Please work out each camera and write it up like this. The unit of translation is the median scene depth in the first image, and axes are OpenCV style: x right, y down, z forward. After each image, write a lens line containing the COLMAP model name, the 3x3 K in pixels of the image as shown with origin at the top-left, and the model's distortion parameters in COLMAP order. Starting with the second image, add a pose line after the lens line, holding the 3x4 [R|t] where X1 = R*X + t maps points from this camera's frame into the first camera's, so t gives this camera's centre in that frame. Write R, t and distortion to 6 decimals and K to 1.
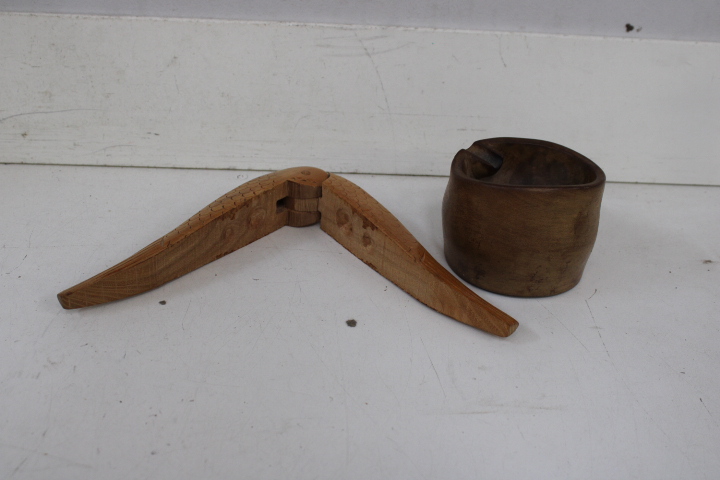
lens RADIAL K [[869.3, 0, 361.2], [0, 869.3, 238.0], [0, 0, 1]] dist [-0.062073, 0.000000]
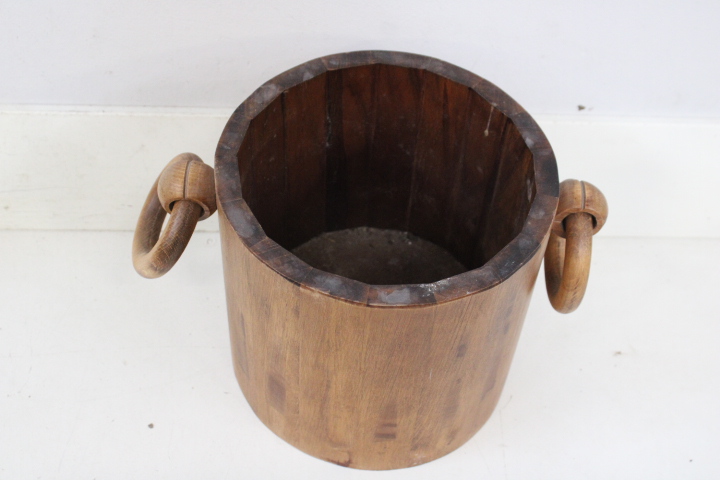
lens RADIAL K [[1036.1, 0, 365.7], [0, 1036.1, 234.6], [0, 0, 1]] dist [-0.027442, 0.000000]
pose [[0.999915, 0.012929, 0.001684, 0.055340], [-0.012659, 0.931784, 0.362791, -0.561894], [0.003122, -0.362782, 0.931869, -0.212872]]
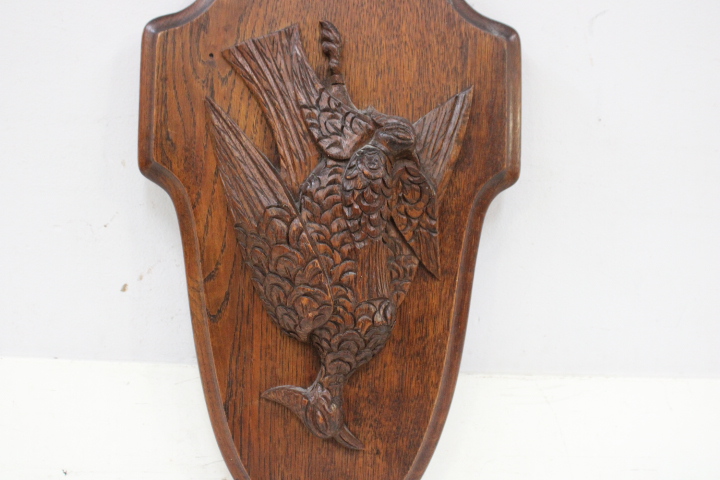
lens RADIAL K [[752.4, 0, 364.1], [0, 752.4, 244.4], [0, 0, 1]] dist [-0.085506, 0.000000]
pose [[0.999906, -0.006437, -0.012142, -0.208421], [0.002312, 0.949716, -0.313104, -0.108110], [0.013547, 0.313046, 0.949641, 0.052887]]
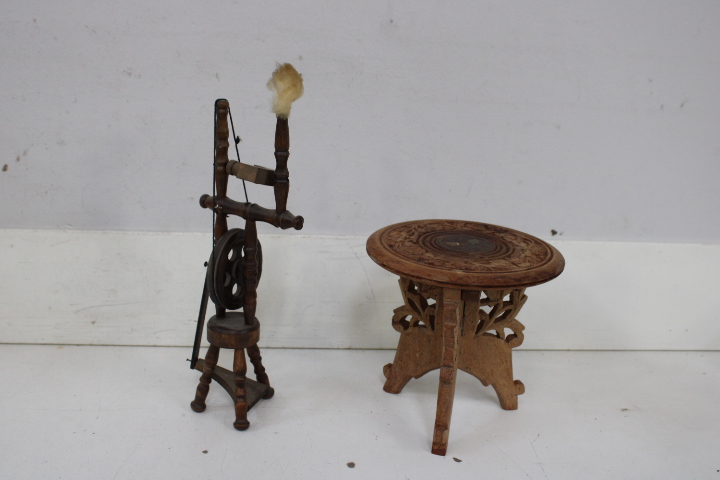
lens RADIAL K [[752.4, 0, 357.9], [0, 752.4, 238.0], [0, 0, 1]] dist [-0.085506, 0.000000]
pose [[0.999665, -0.019556, 0.016942, -0.010394], [0.022753, 0.976179, -0.215773, 0.006107], [-0.012318, 0.216086, 0.976297, -0.123527]]
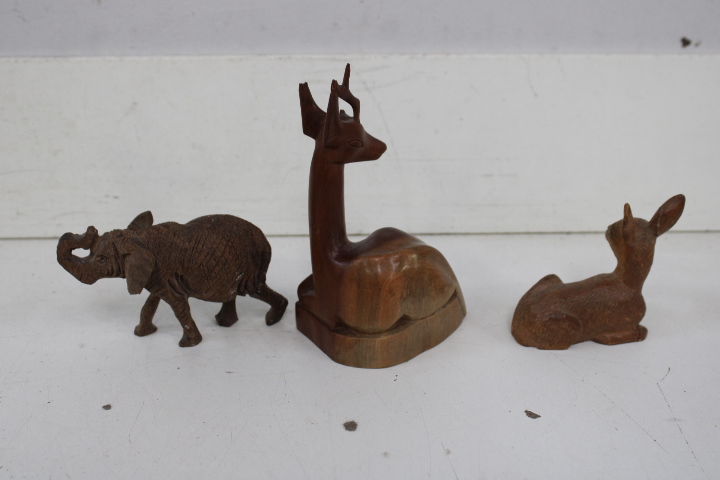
lens RADIAL K [[925.1, 0, 356.3], [0, 925.1, 233.1], [0, 0, 1]] dist [-0.055492, 0.000000]
pose [[0.998378, -0.042767, -0.037581, 0.024378], [0.039298, 0.995288, -0.088637, 0.001141], [0.041194, 0.087017, 0.995355, 0.139135]]
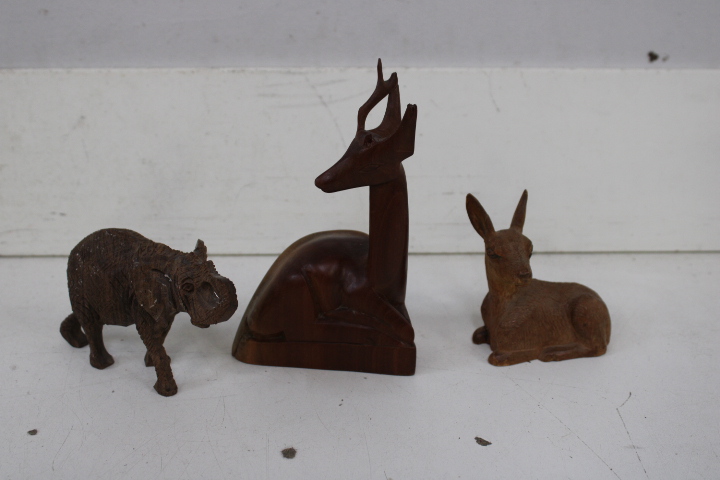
lens RADIAL K [[925.1, 0, 356.4], [0, 925.1, 236.8], [0, 0, 1]] dist [-0.055492, 0.000000]
pose [[0.998786, -0.040460, -0.028089, 0.056549], [0.036987, 0.992708, -0.114728, 0.007658], [0.032526, 0.113549, 0.993000, 0.173822]]
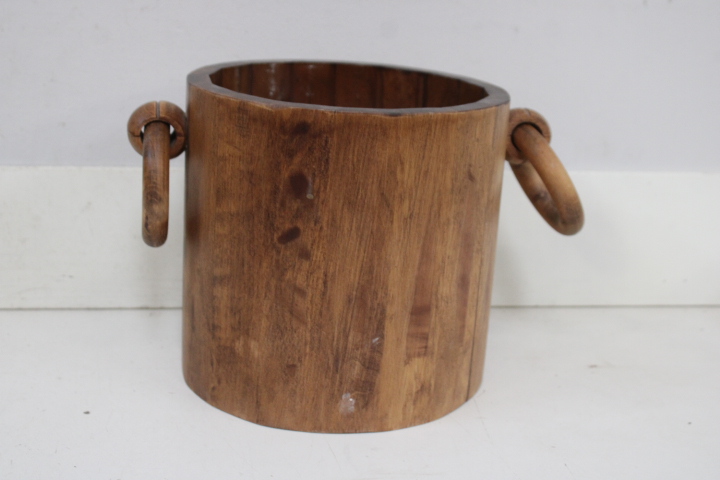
lens RADIAL K [[1146.6, 0, 358.5], [0, 1146.6, 243.8], [0, 0, 1]] dist [0.007011, 0.000000]
pose [[0.997520, -0.037997, 0.059243, 0.028513], [0.049189, 0.978419, -0.200691, 0.136526], [-0.050339, 0.203107, 0.977862, -0.377156]]
